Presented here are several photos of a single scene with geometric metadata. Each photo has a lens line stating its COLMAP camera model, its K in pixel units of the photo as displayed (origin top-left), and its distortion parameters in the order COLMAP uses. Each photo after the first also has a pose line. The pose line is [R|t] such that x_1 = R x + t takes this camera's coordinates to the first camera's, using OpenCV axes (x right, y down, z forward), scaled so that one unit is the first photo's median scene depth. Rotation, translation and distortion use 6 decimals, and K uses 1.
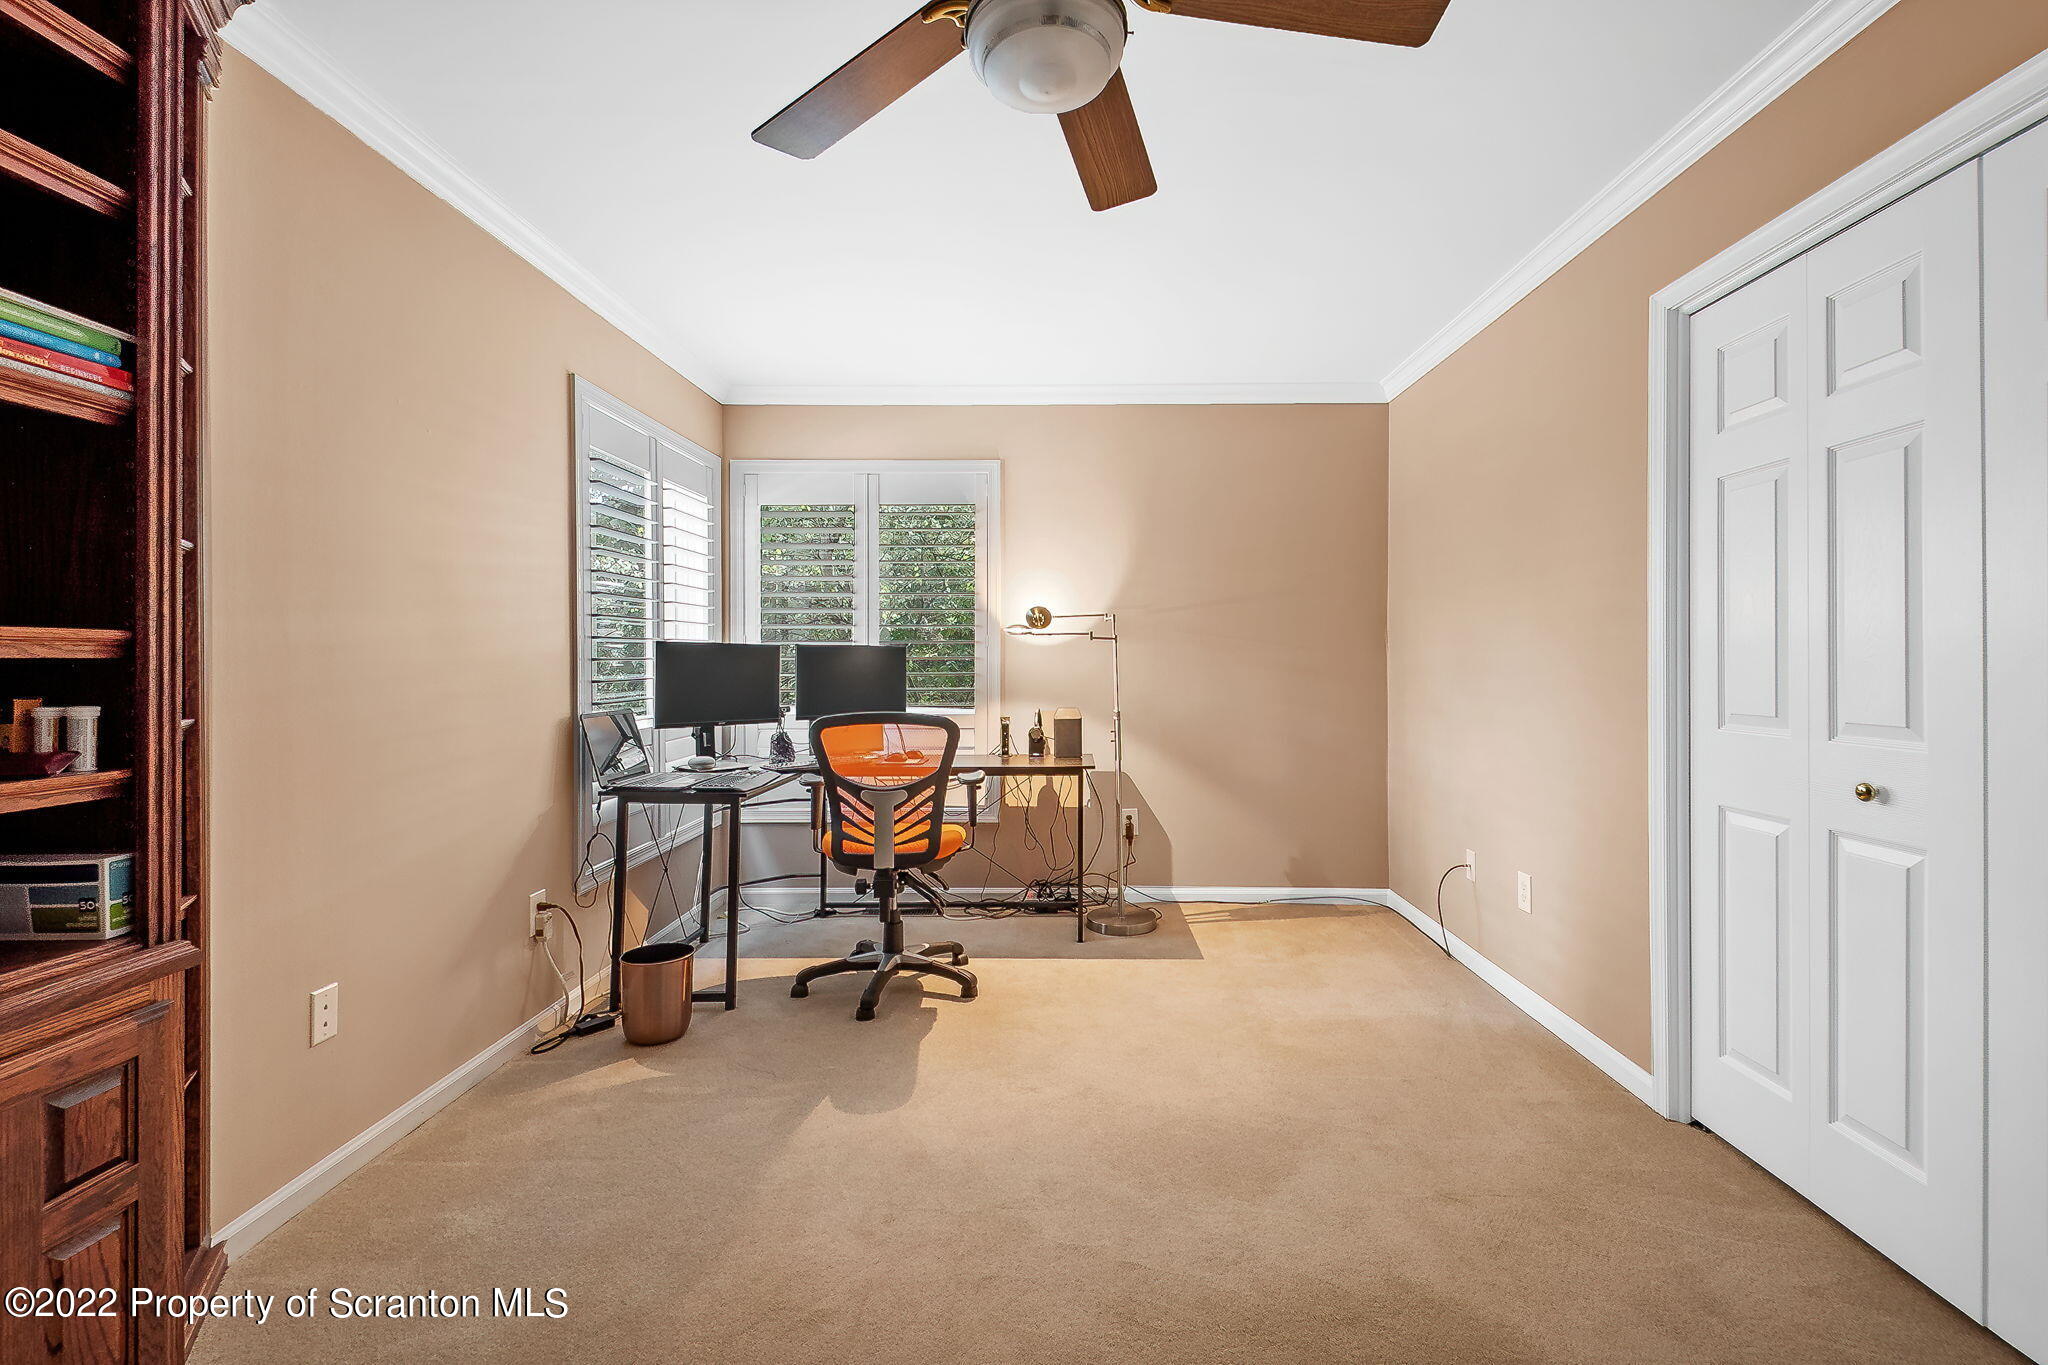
lens RADIAL K [[922.8, 0, 1052.5], [0, 922.8, 661.2], [0, 0, 1]] dist [0.029034, -0.015563]
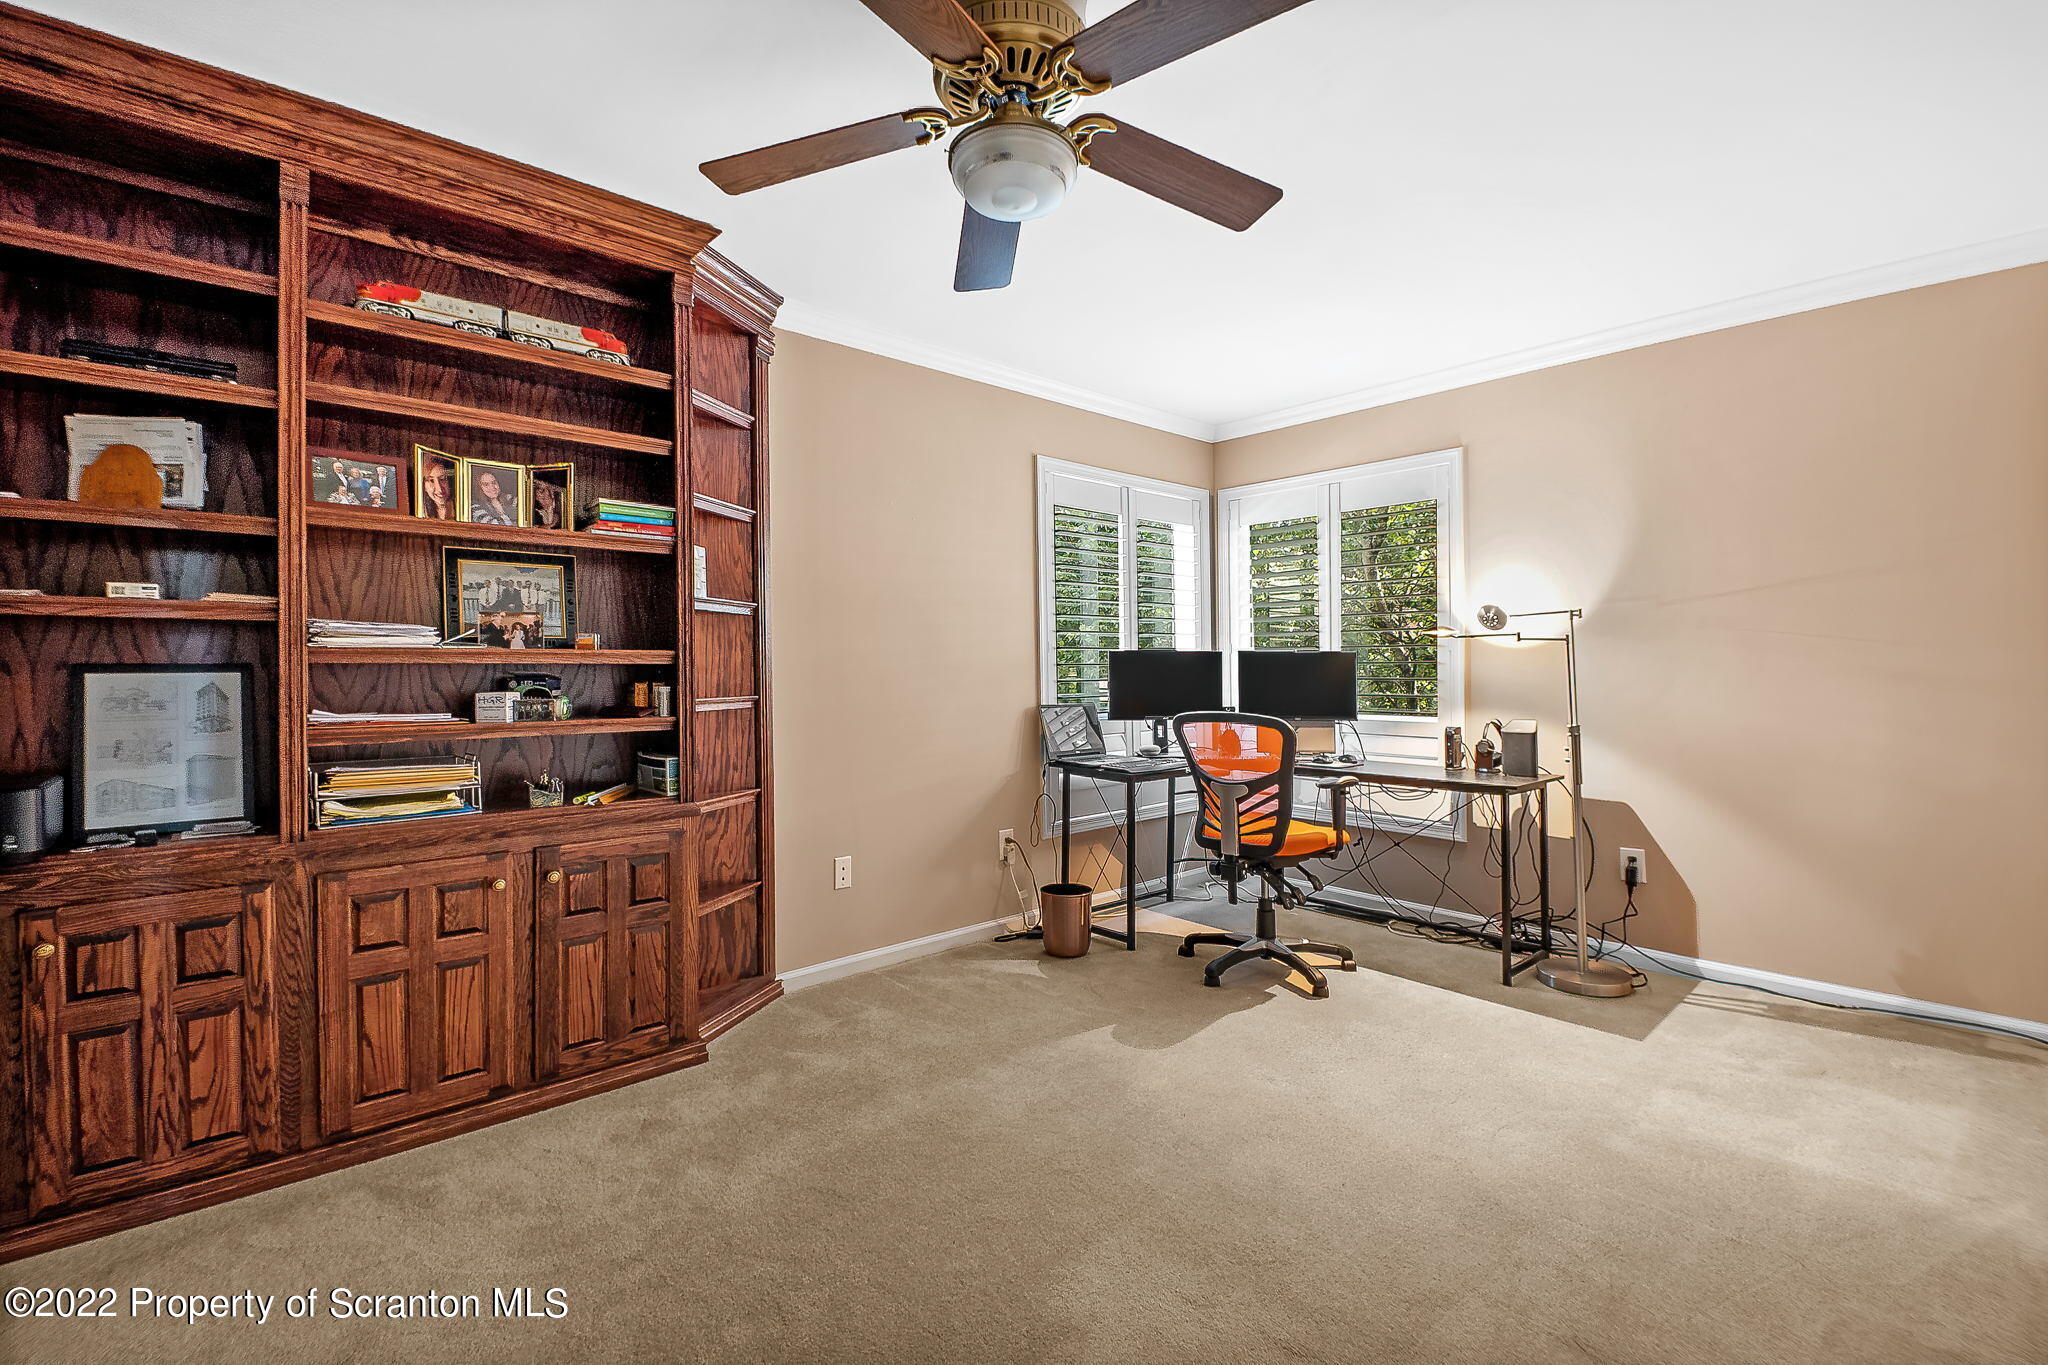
lens RADIAL K [[897.8, 0, 1007.8], [0, 897.8, 671.8], [0, 0, 1]] dist [0.009408, -0.015314]
pose [[0.662133, 0.004160, -0.749375, 0.431898], [-0.000657, 0.999987, 0.004972, 0.001528], [0.749386, -0.002800, 0.662127, 0.093753]]
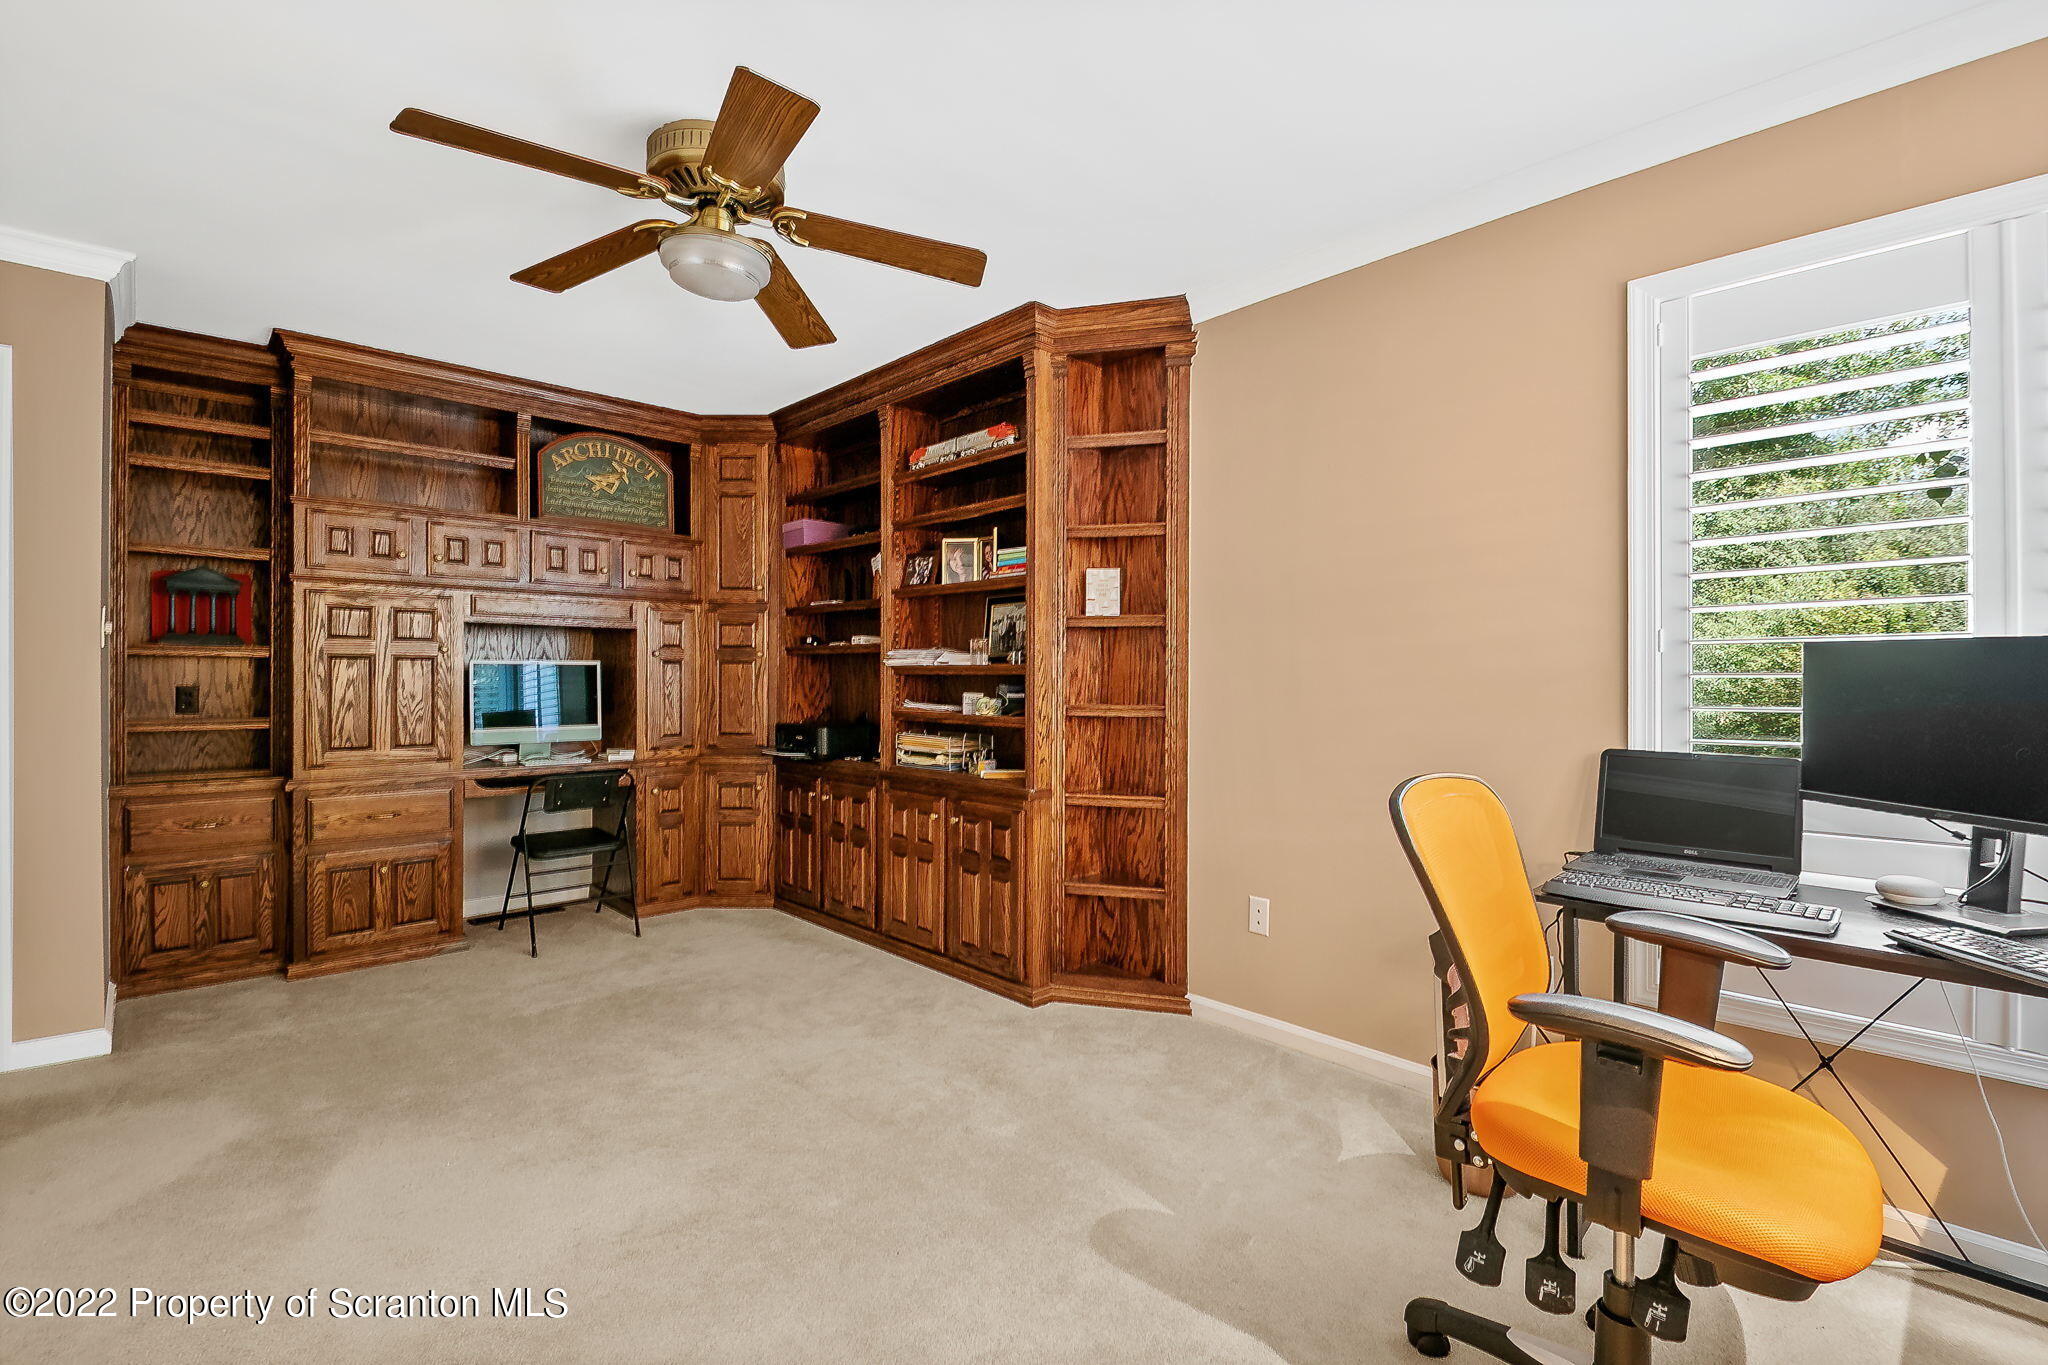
lens RADIAL K [[908.4, 0, 1024.0], [0, 908.4, 682.5], [0, 0, 1]] dist [0.000818, -0.000222]
pose [[-0.723091, 0.002877, -0.690747, 0.316433], [-0.003242, 0.999966, 0.007560, 0.000428], [0.690745, 0.007706, -0.723057, 1.190745]]
